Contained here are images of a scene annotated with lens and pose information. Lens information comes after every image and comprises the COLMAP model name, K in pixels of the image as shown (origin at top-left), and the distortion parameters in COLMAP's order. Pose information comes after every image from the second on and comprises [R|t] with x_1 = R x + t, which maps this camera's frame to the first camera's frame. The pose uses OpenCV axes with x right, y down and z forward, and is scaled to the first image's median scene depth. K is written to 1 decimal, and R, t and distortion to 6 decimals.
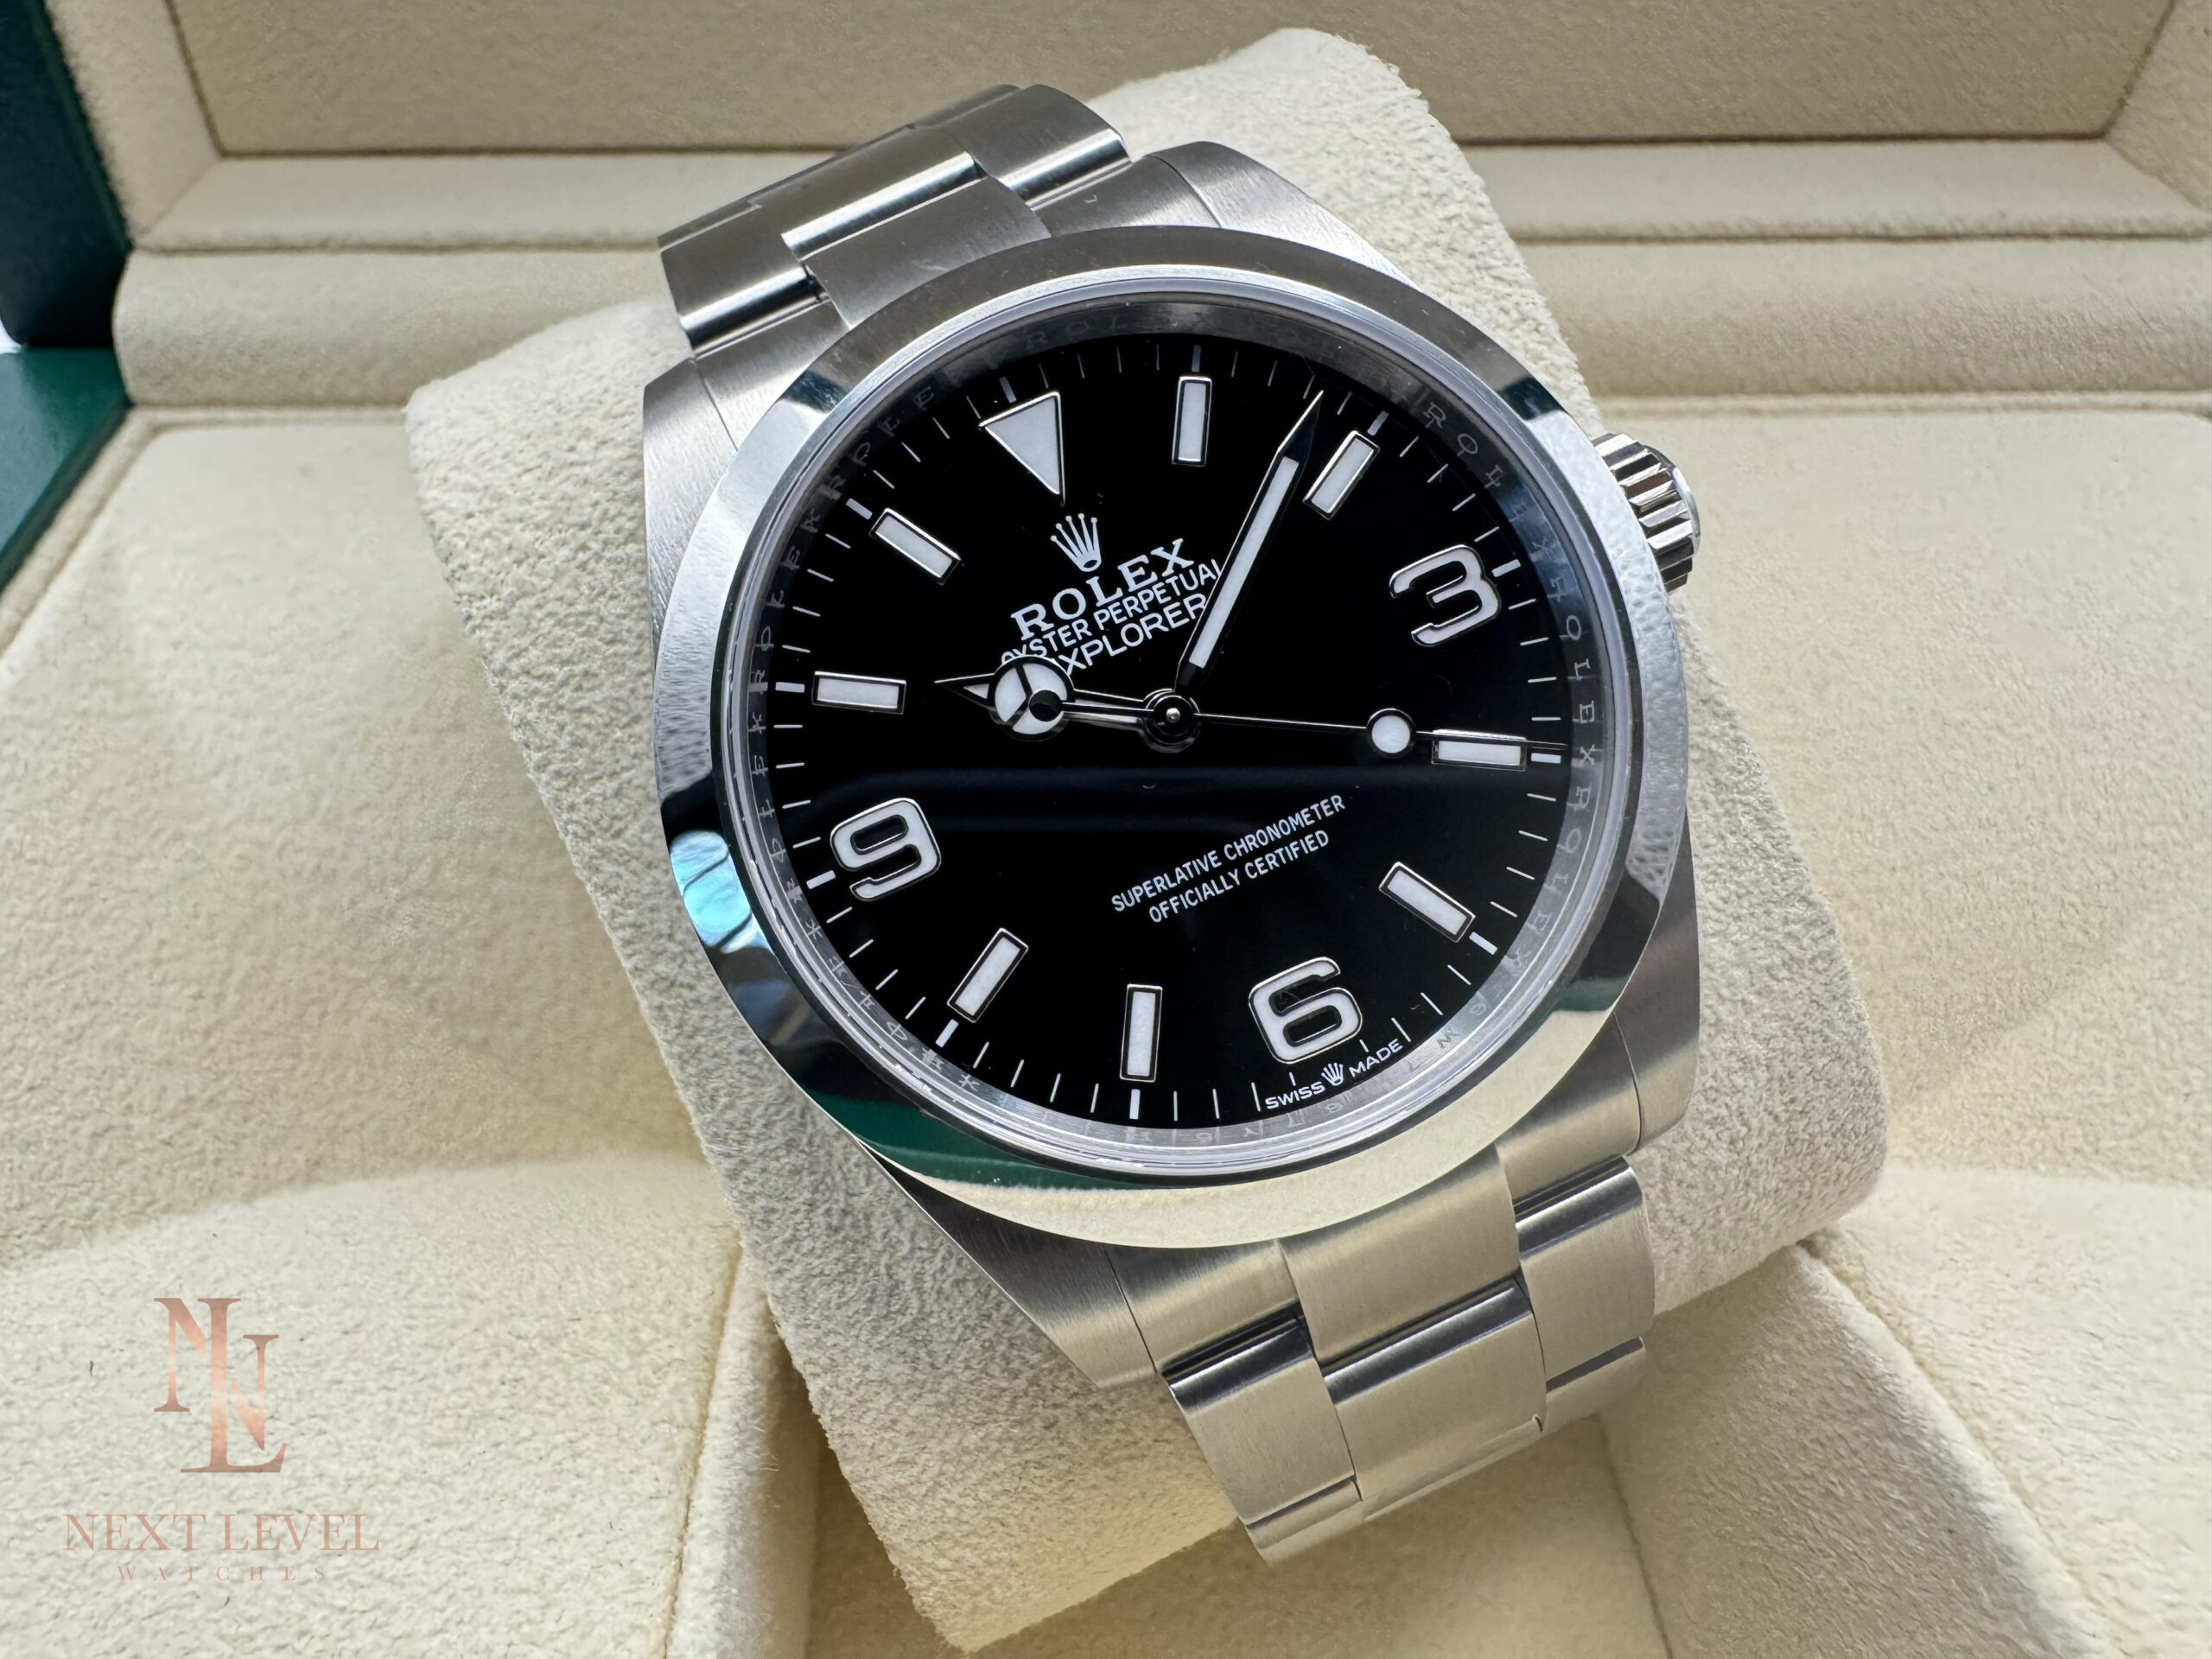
lens RADIAL K [[1599.0, 0, 926.1], [0, 1599.0, 826.6], [0, 0, 1]] dist [-0.003778, -0.000260]
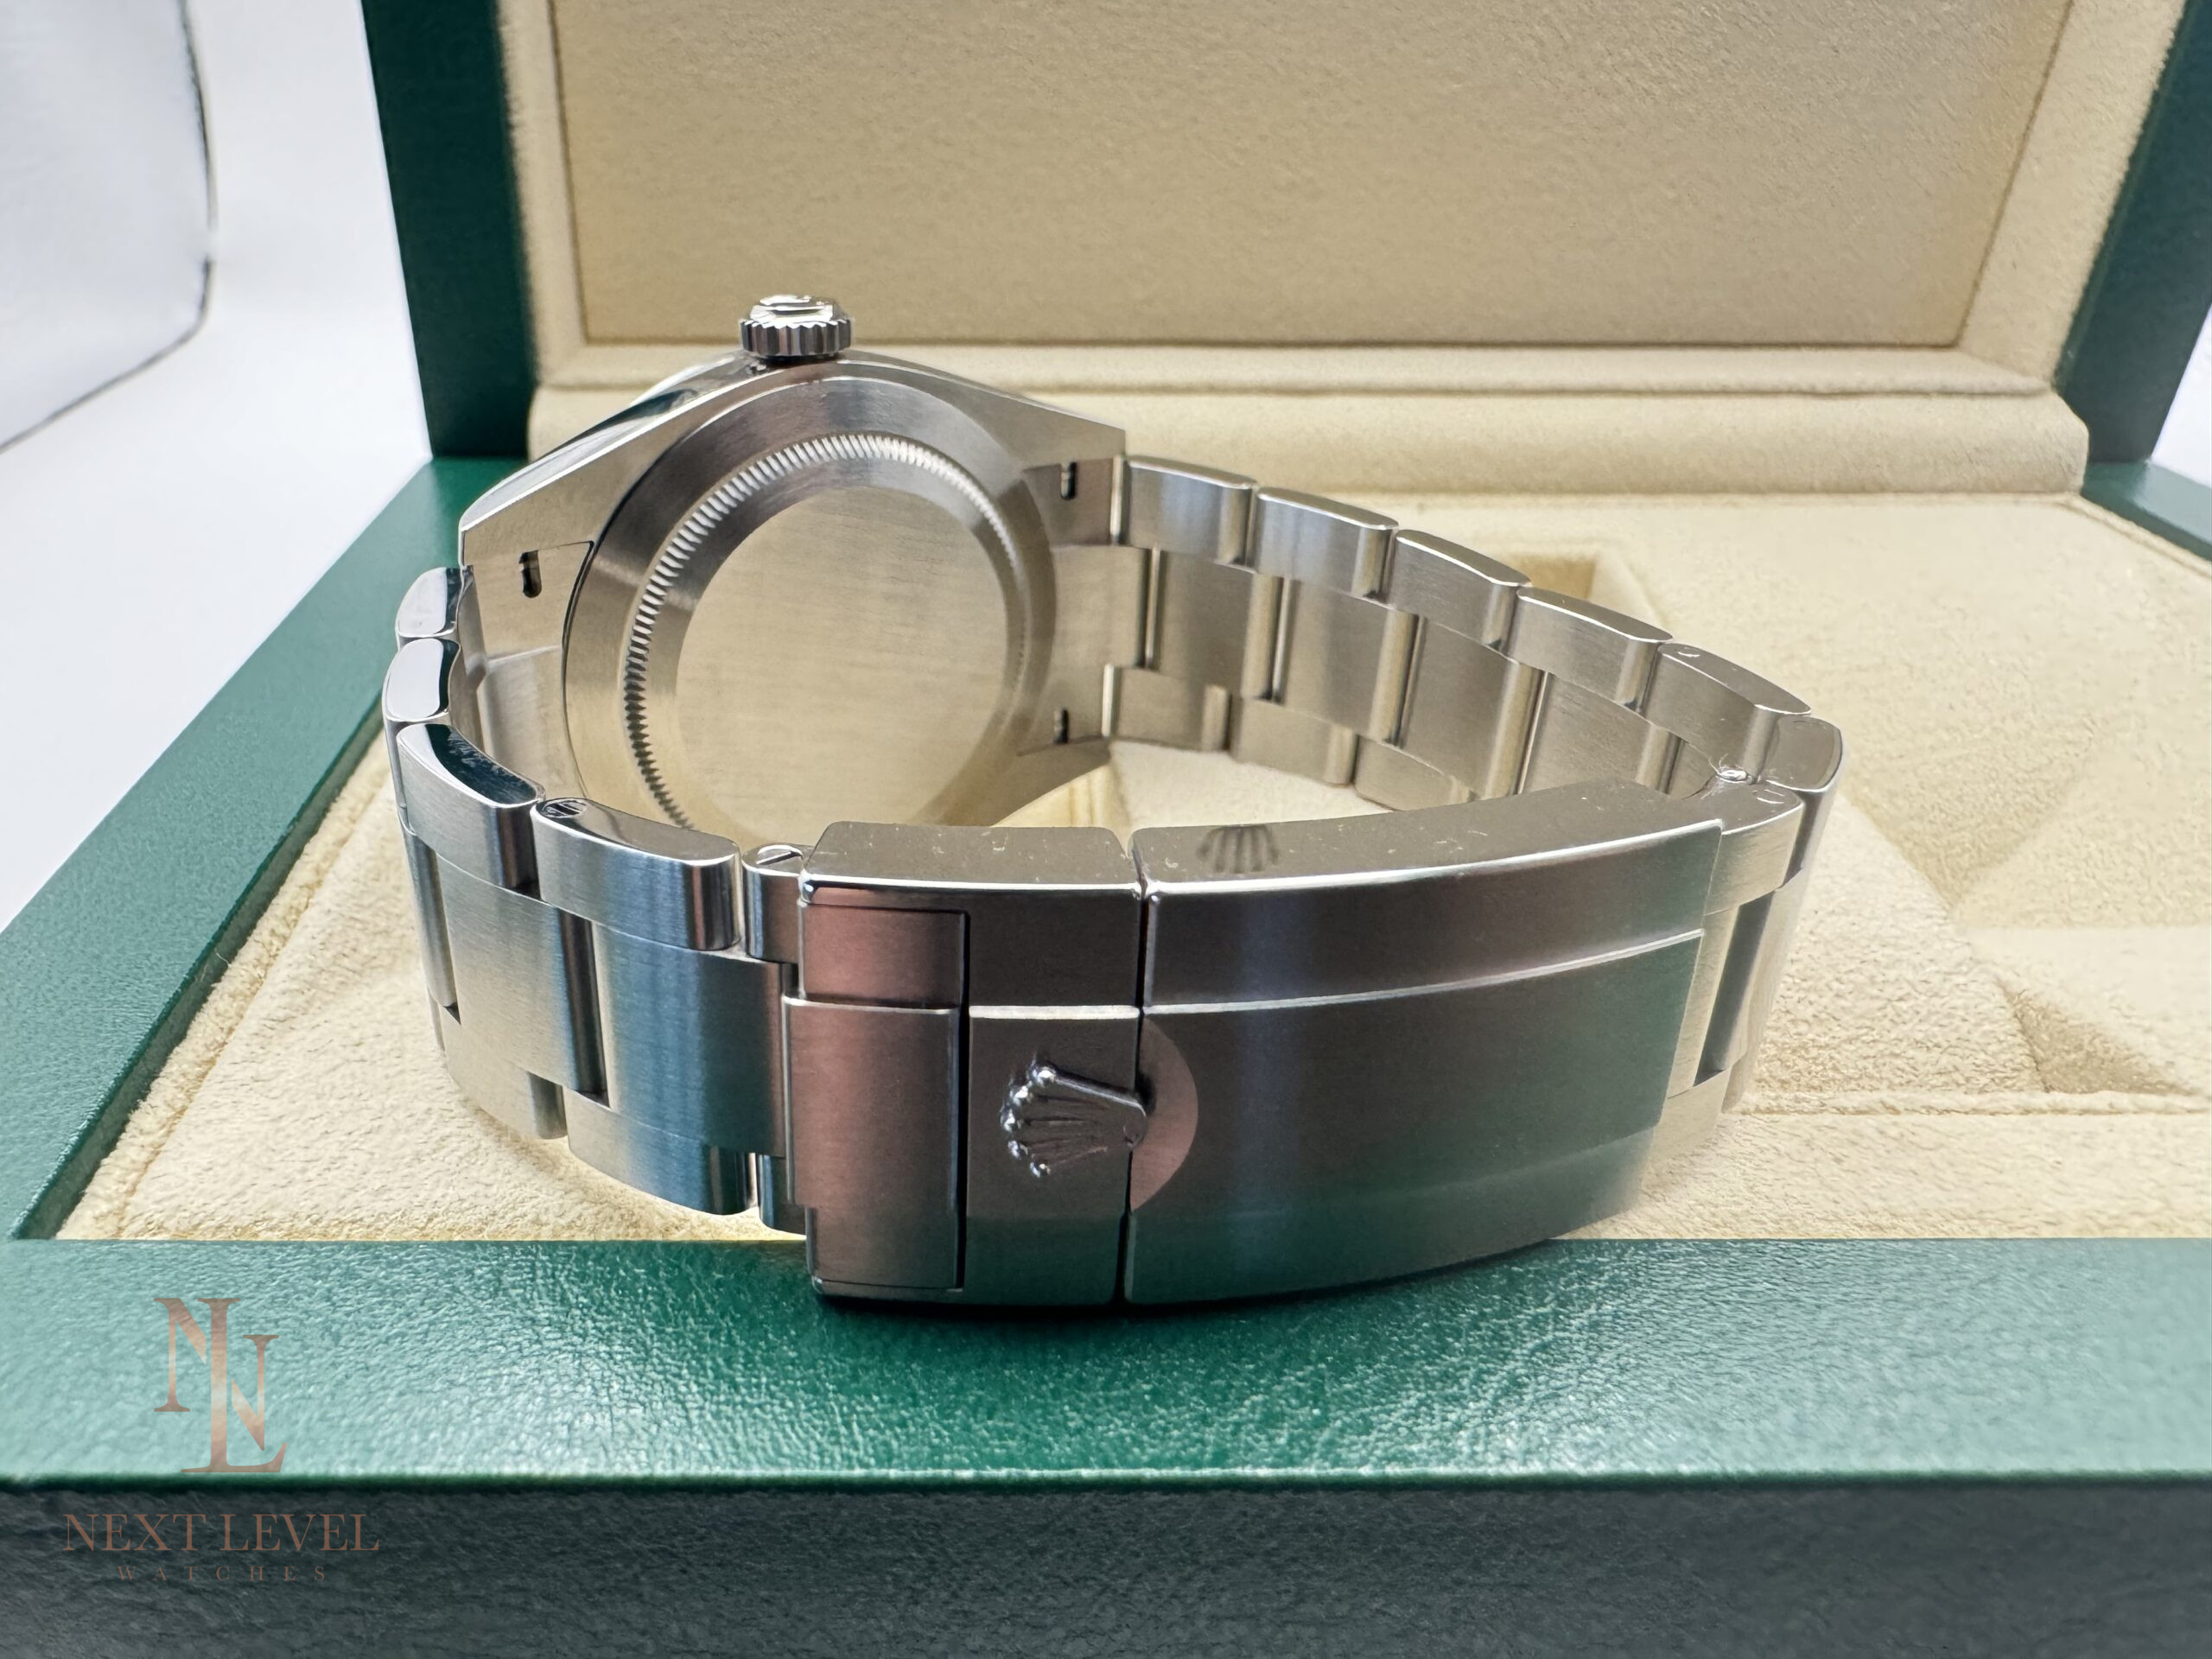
lens RADIAL K [[1592.7, 0, 926.8], [0, 1592.7, 828.3], [0, 0, 1]] dist [-0.004408, 0.001675]
pose [[0.999648, 0.008202, 0.025243, -0.258183], [-0.001433, 0.966346, -0.257241, 0.450755], [-0.026504, 0.257114, 0.966018, -0.282617]]
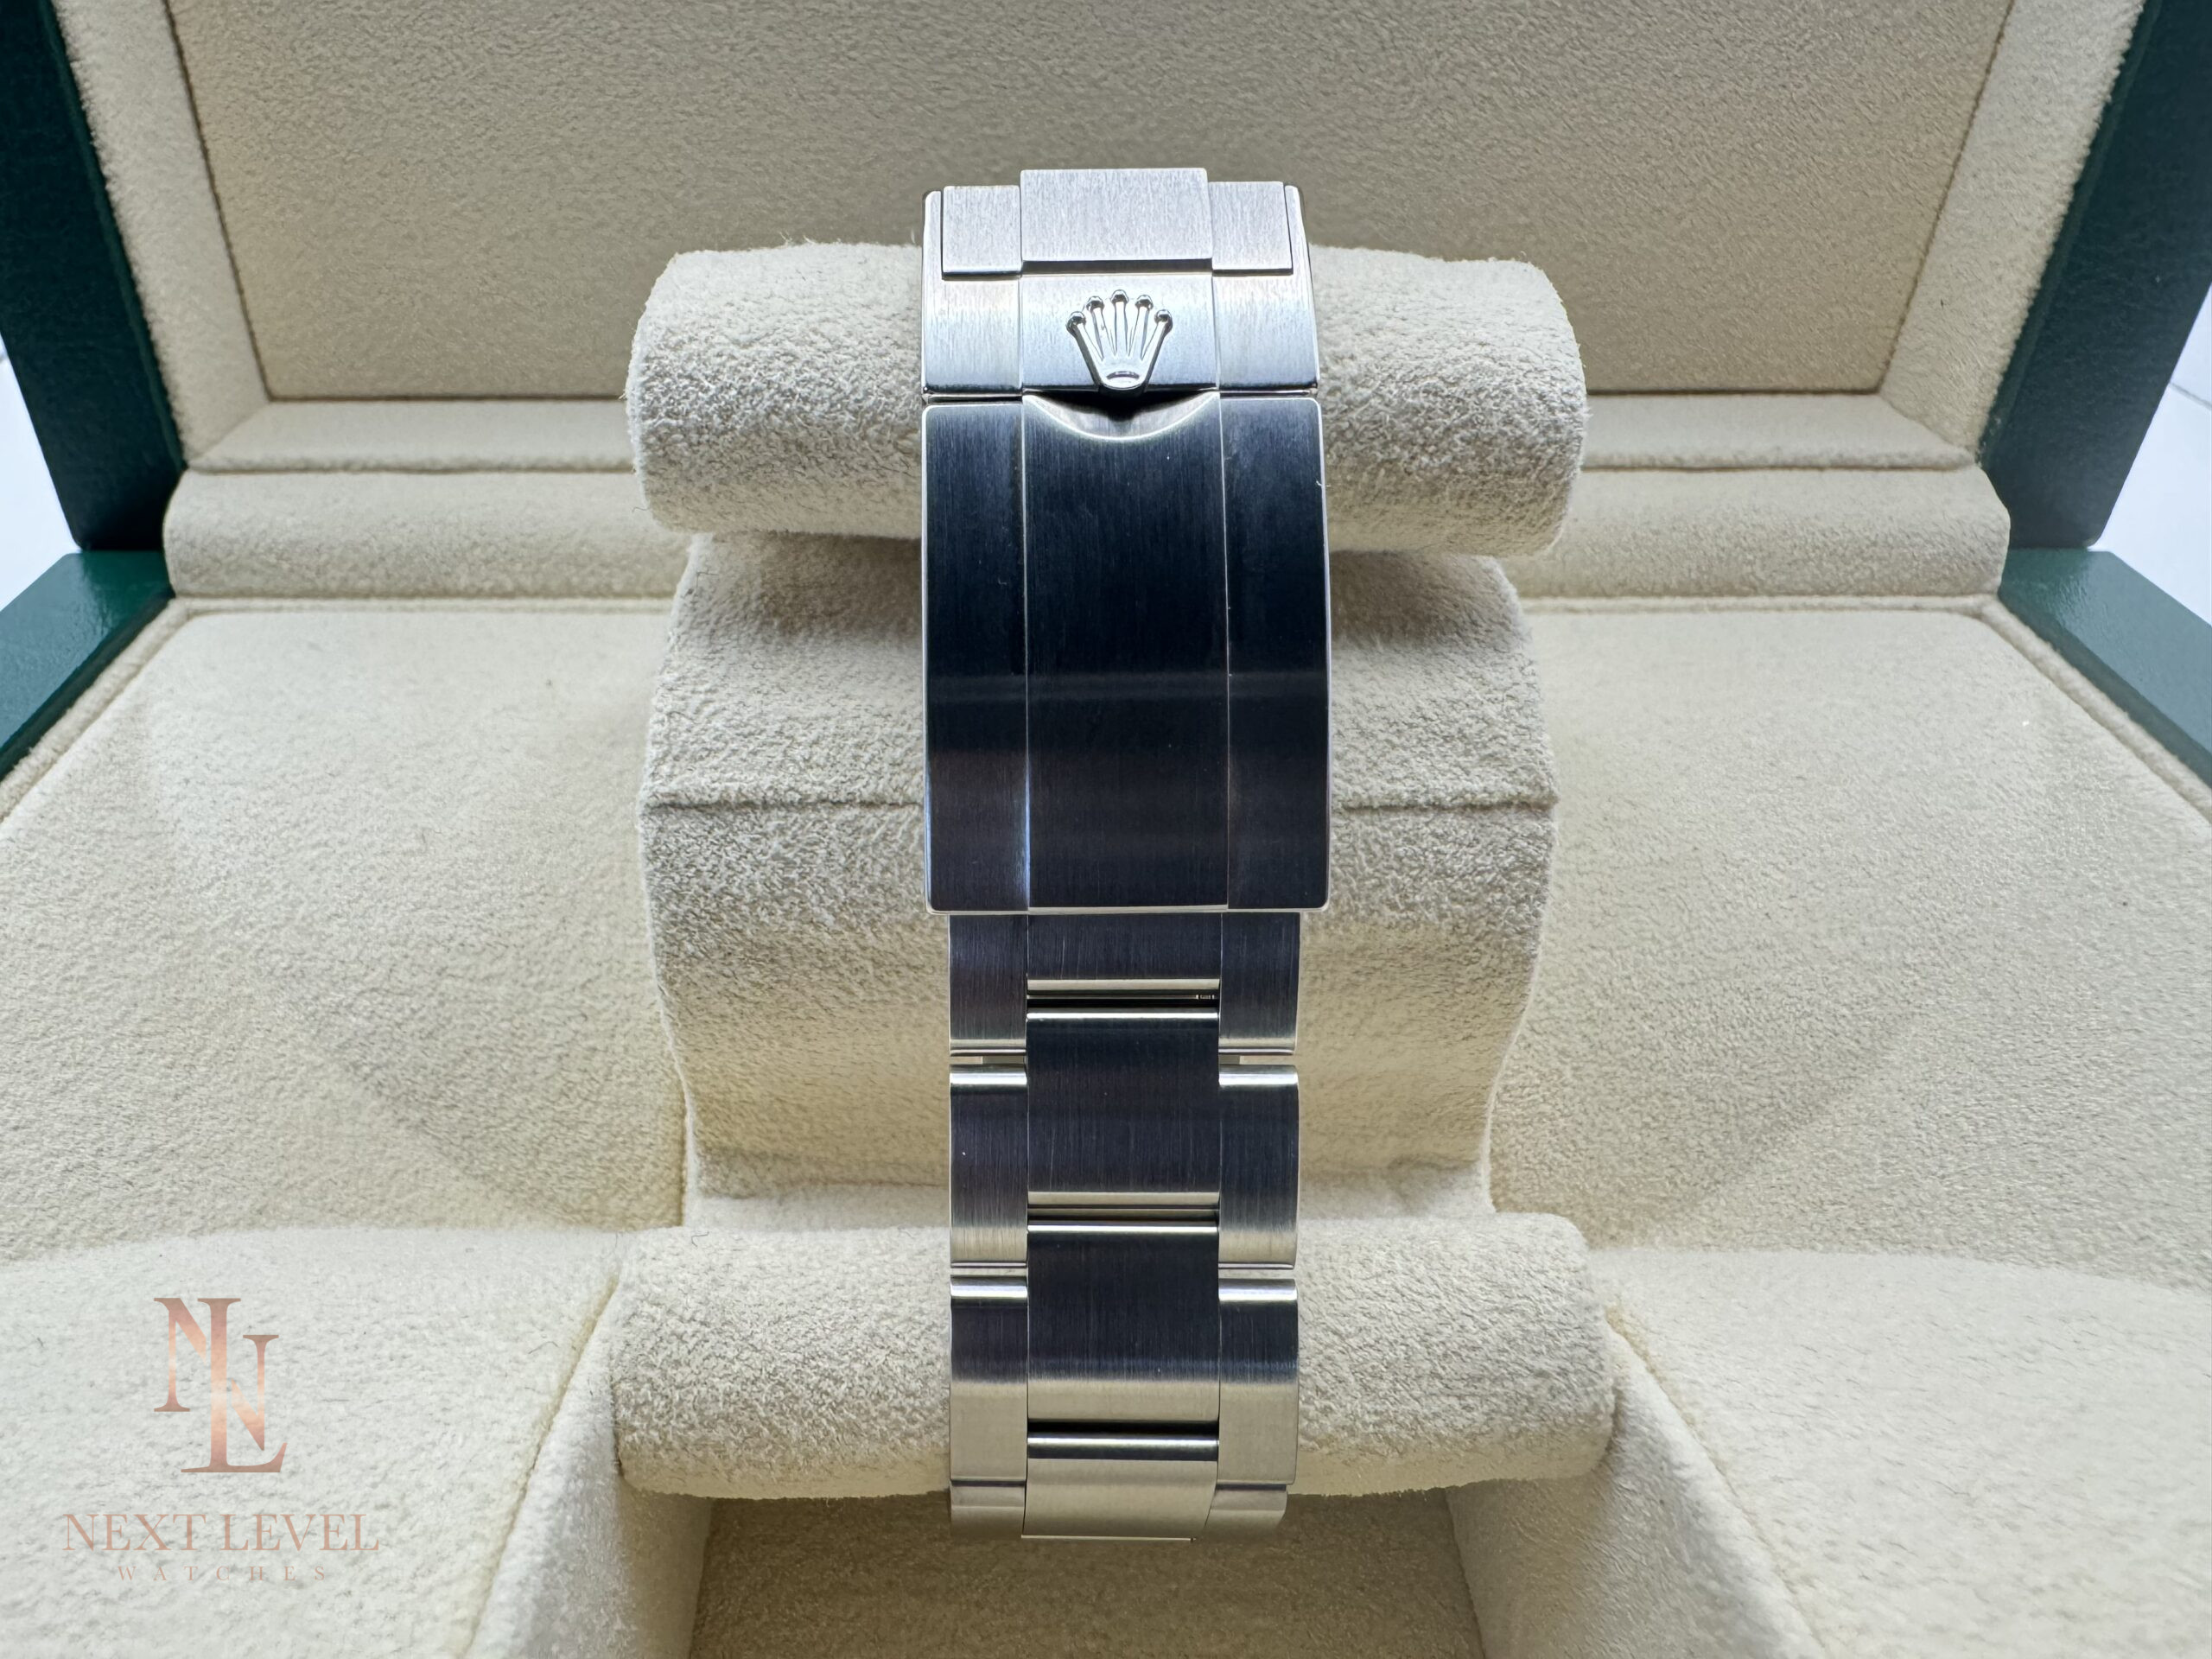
lens RADIAL K [[1592.7, 0, 926.8], [0, 1592.7, 828.3], [0, 0, 1]] dist [-0.004408, 0.001675]
pose [[0.999701, 0.011412, -0.021629, 0.102824], [-0.015008, 0.984603, -0.174161, 0.125654], [0.019308, 0.174433, 0.984480, -0.132743]]
